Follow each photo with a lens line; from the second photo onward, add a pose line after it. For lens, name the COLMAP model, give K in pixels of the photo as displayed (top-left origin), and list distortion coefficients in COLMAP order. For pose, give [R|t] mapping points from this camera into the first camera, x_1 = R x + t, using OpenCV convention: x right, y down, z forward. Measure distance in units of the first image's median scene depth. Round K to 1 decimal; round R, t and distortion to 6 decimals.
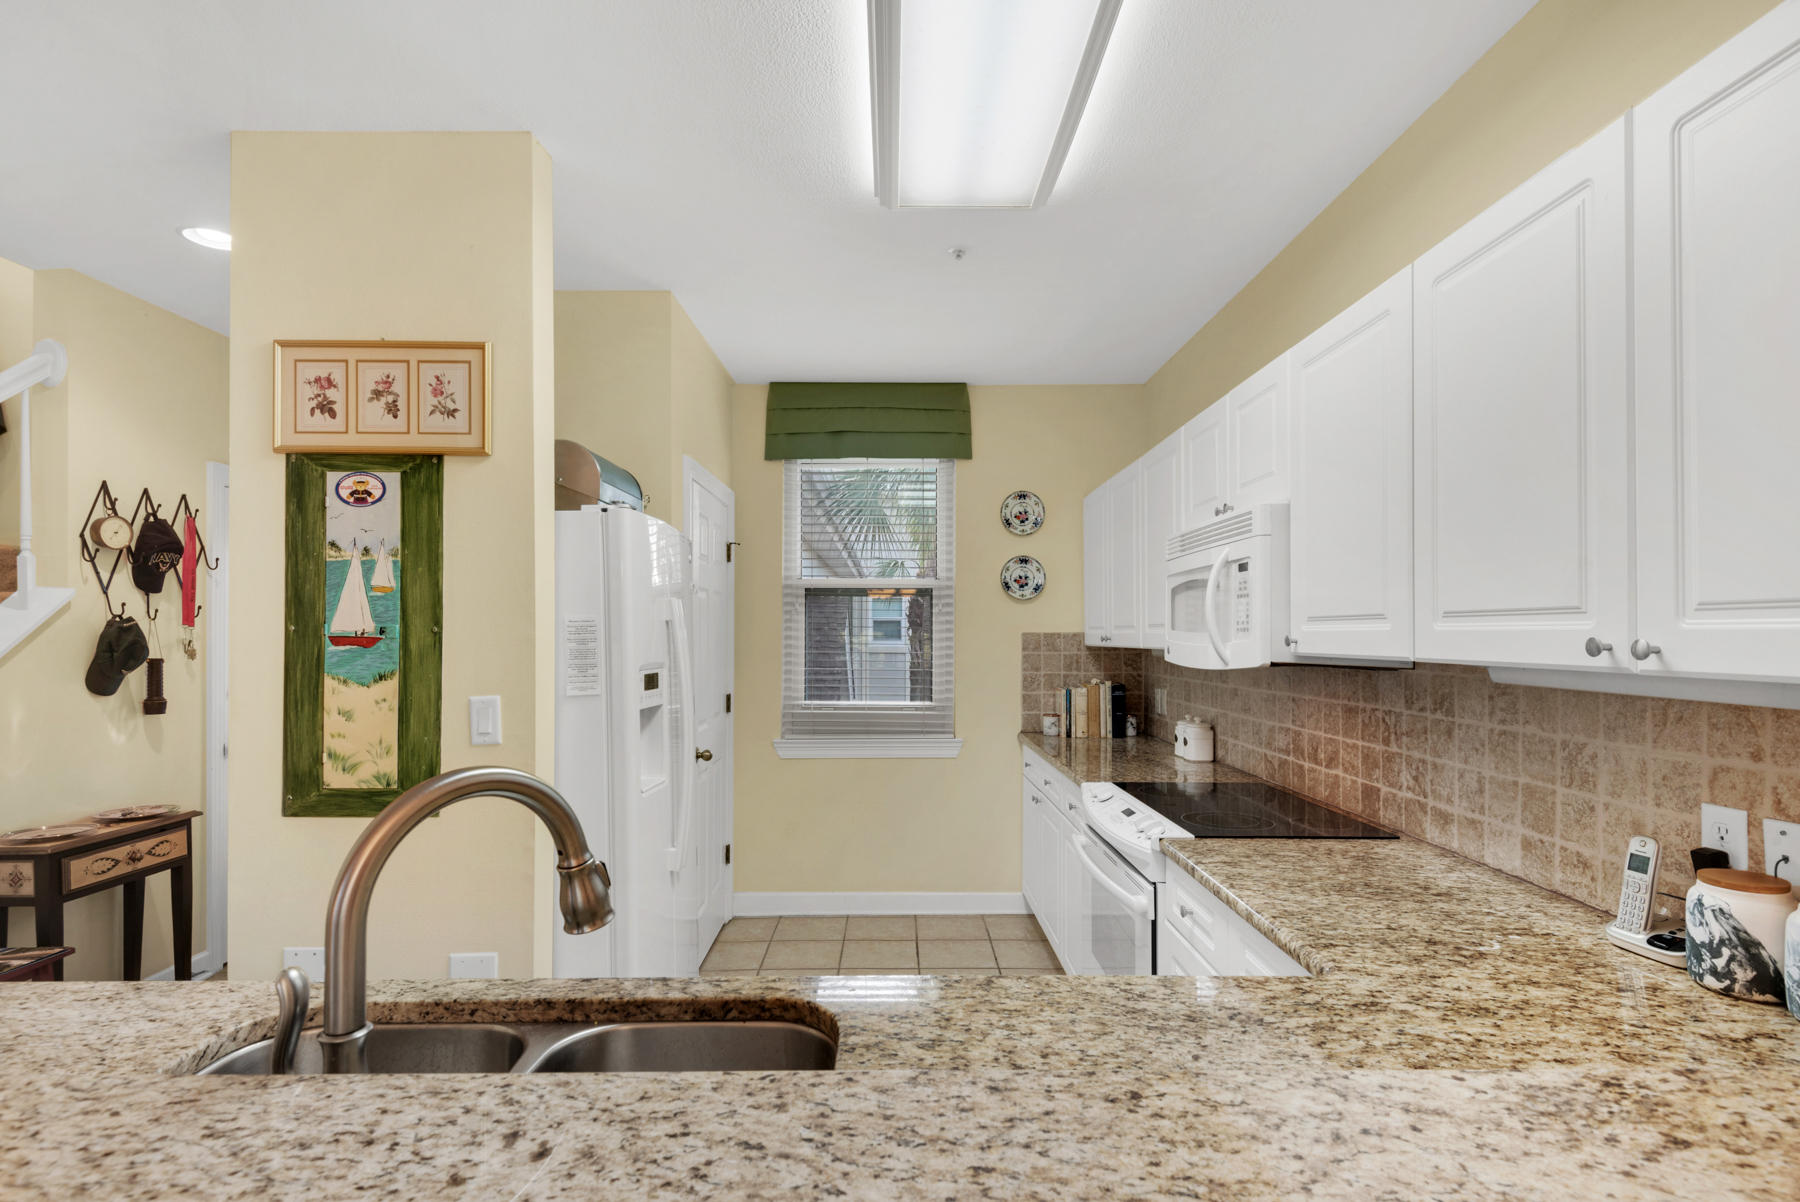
lens RADIAL K [[882.9, 0, 892.5], [0, 882.9, 628.6], [0, 0, 1]] dist [0.000429, -0.001140]
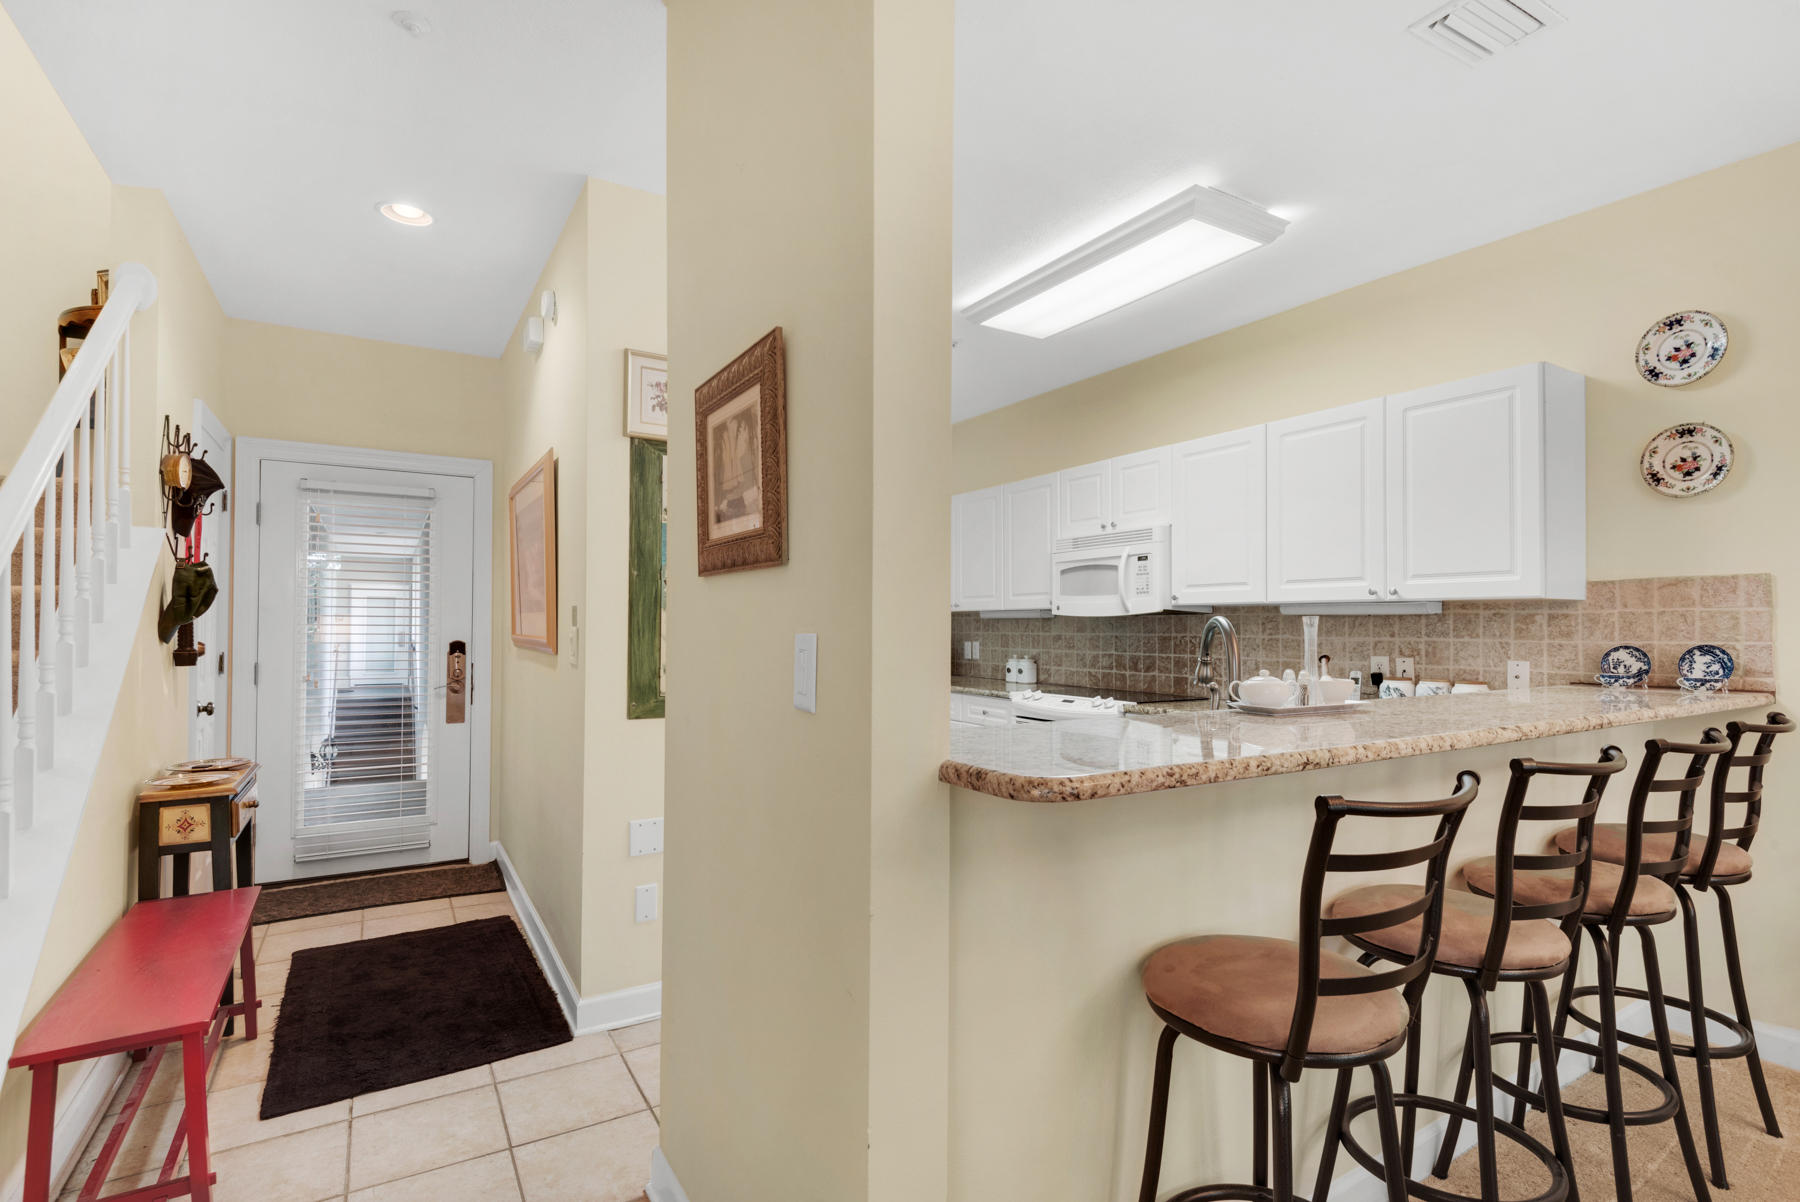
lens RADIAL K [[840.1, 0, 914.8], [0, 840.1, 612.4], [0, 0, 1]] dist [0.011586, -0.000230]
pose [[0.853077, 0.010099, 0.521688, -0.969342], [-0.006331, 0.999939, -0.009003, 0.065125], [-0.521747, 0.004378, 0.853089, -0.261224]]
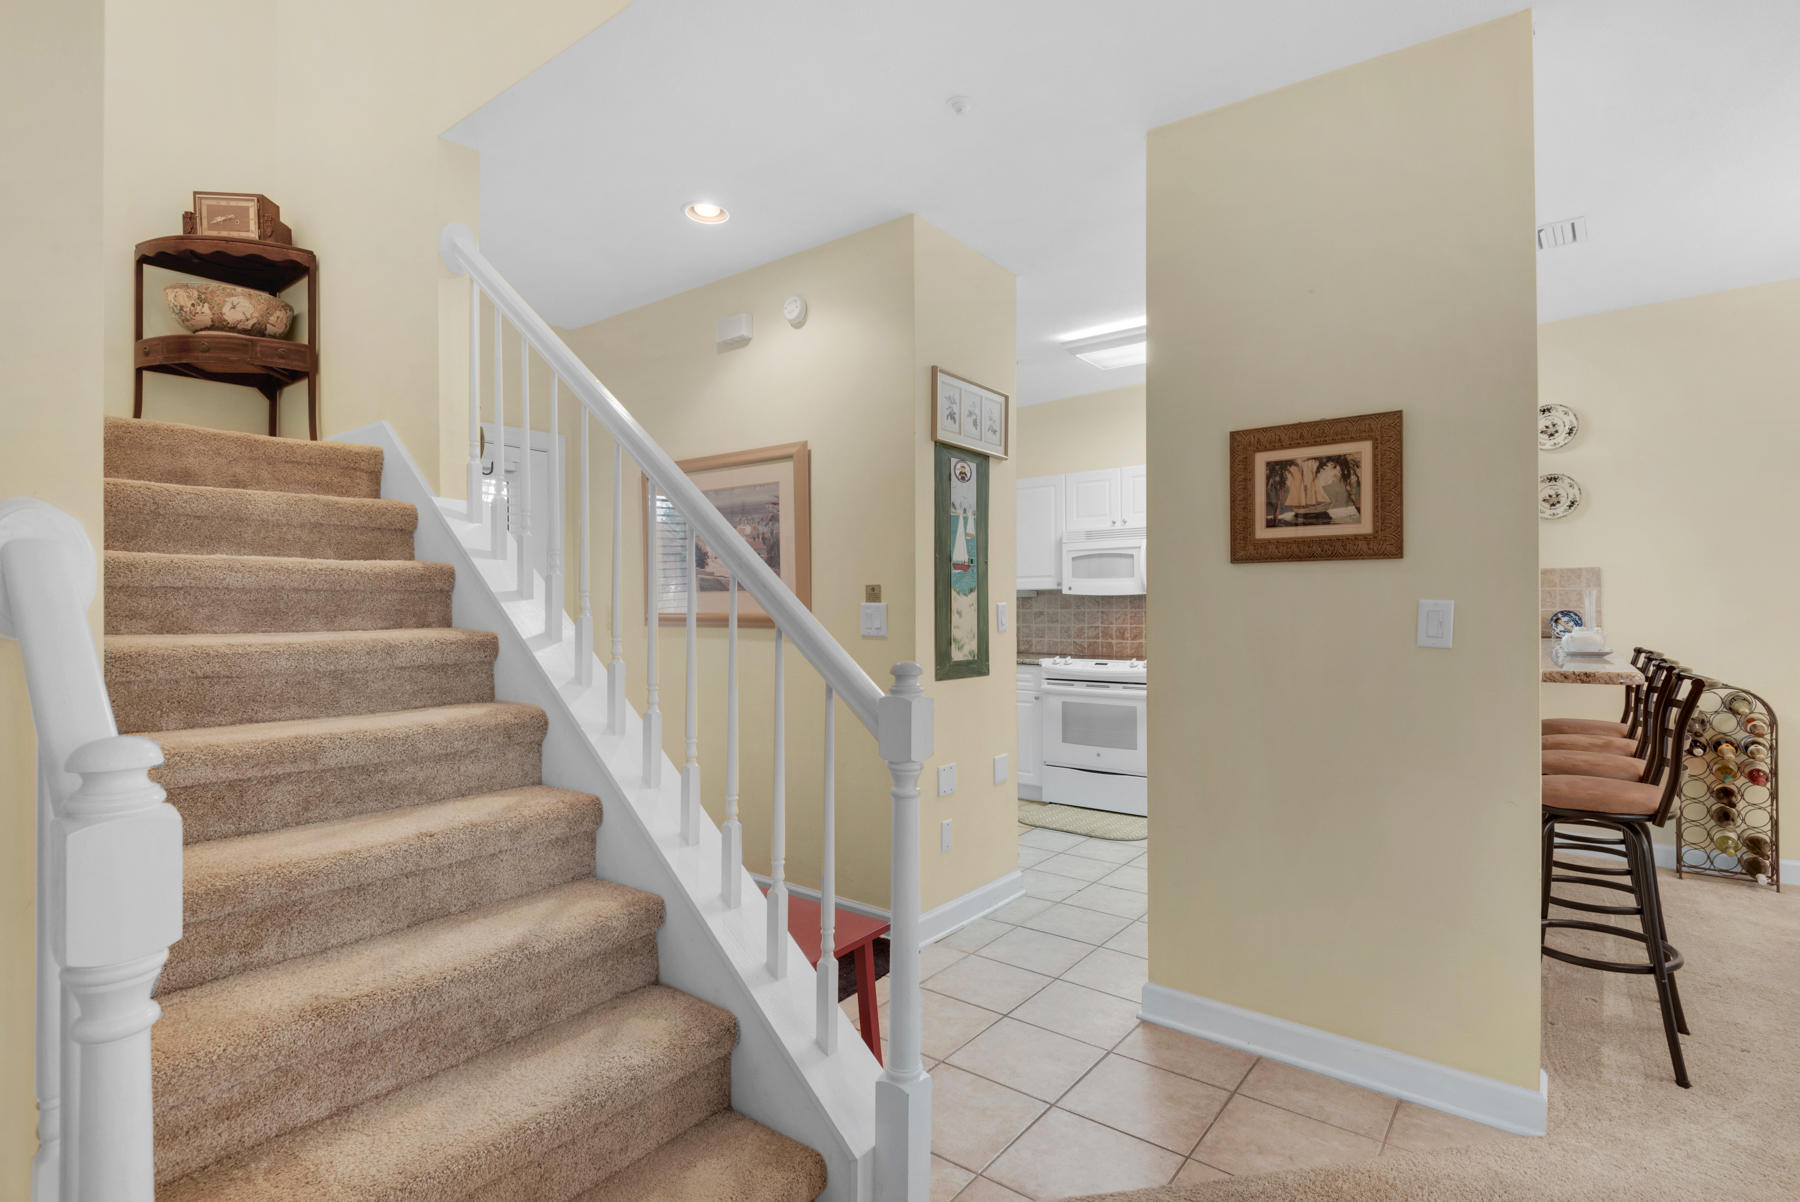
lens RADIAL K [[840.1, 0, 914.8], [0, 840.1, 612.4], [0, 0, 1]] dist [0.011586, -0.000230]
pose [[0.619730, -0.007280, 0.784781, -1.836896], [-0.001490, 0.999944, 0.010452, 0.079156], [-0.784813, -0.007647, 0.619685, 0.135198]]
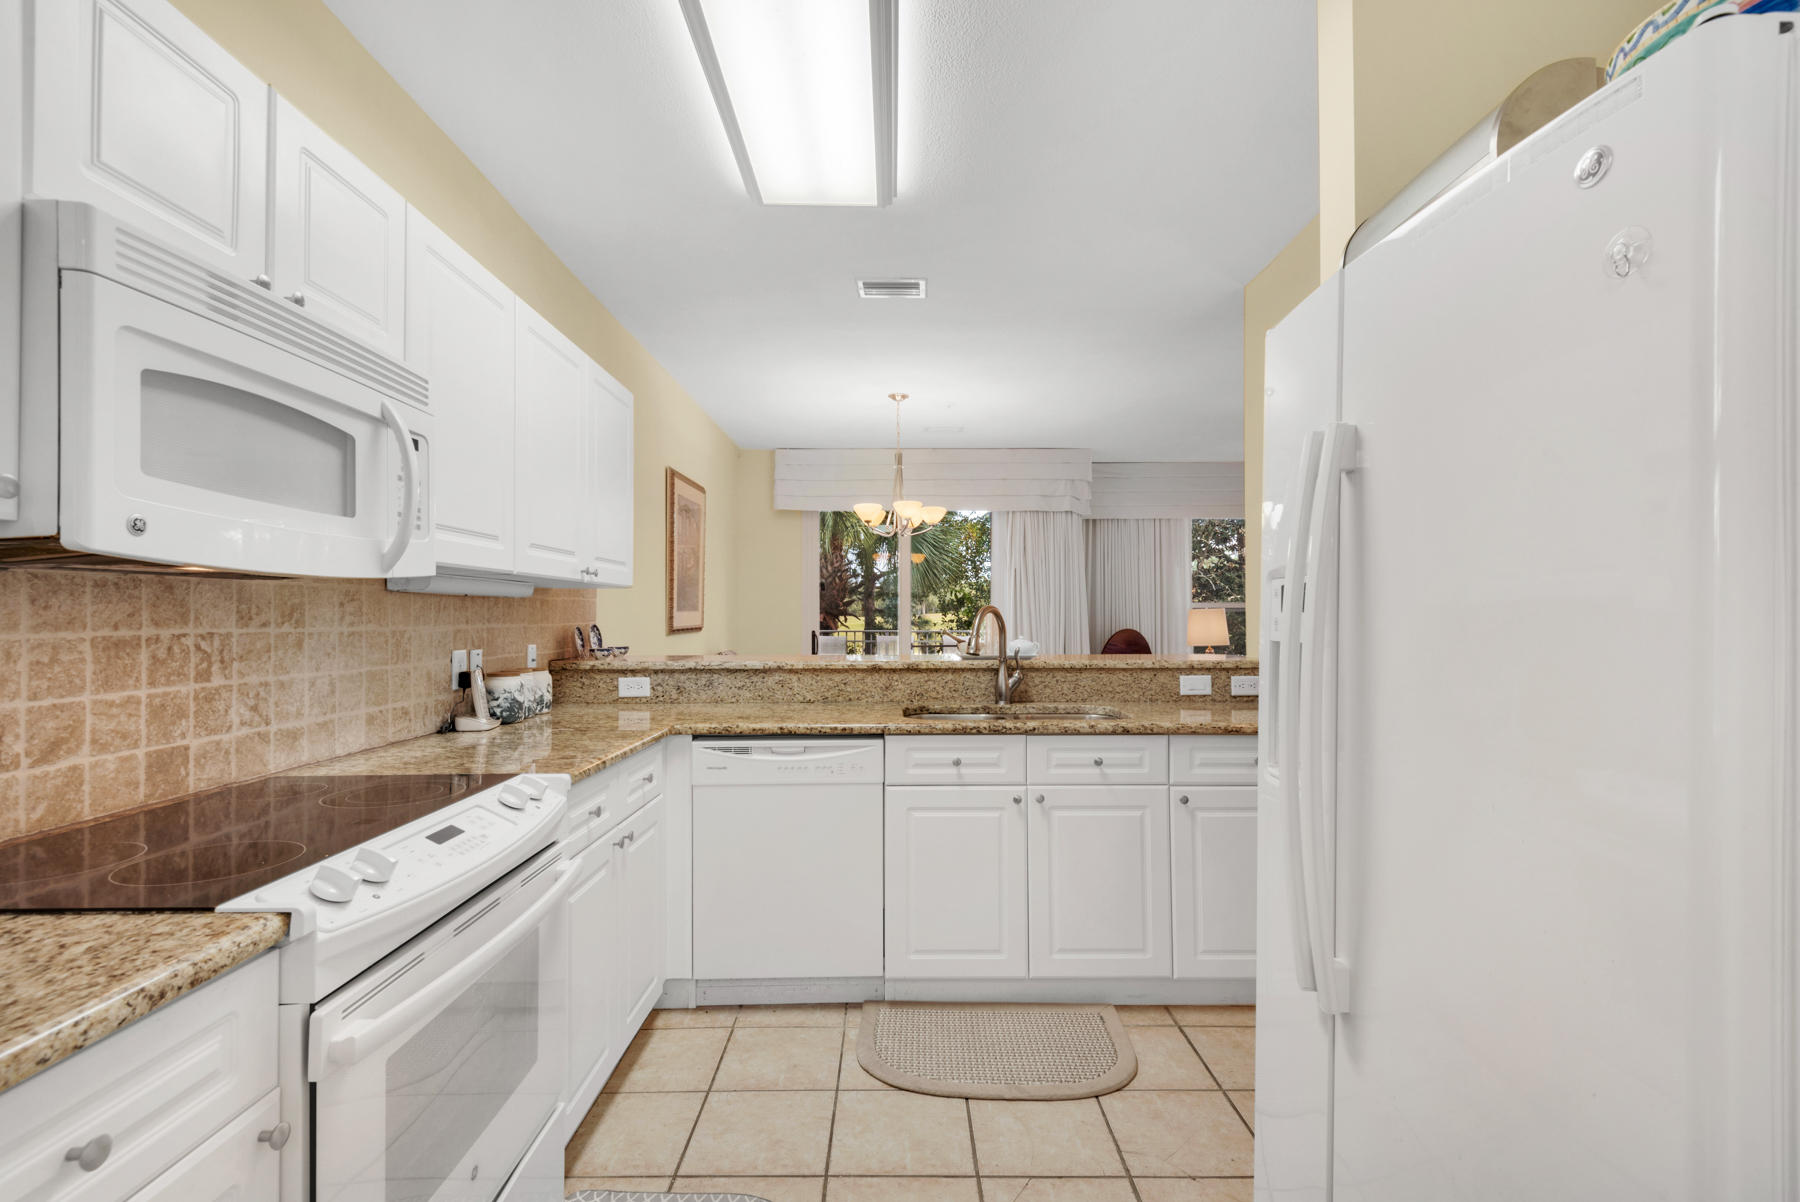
lens RADIAL K [[845.7, 0, 894.4], [0, 845.7, 607.9], [0, 0, 1]] dist [0.043079, -0.019696]
pose [[-0.999993, -0.000833, -0.003520, -0.013674], [-0.000773, 0.999854, -0.017045, 0.088233], [0.003534, -0.017042, -0.999849, 1.828375]]
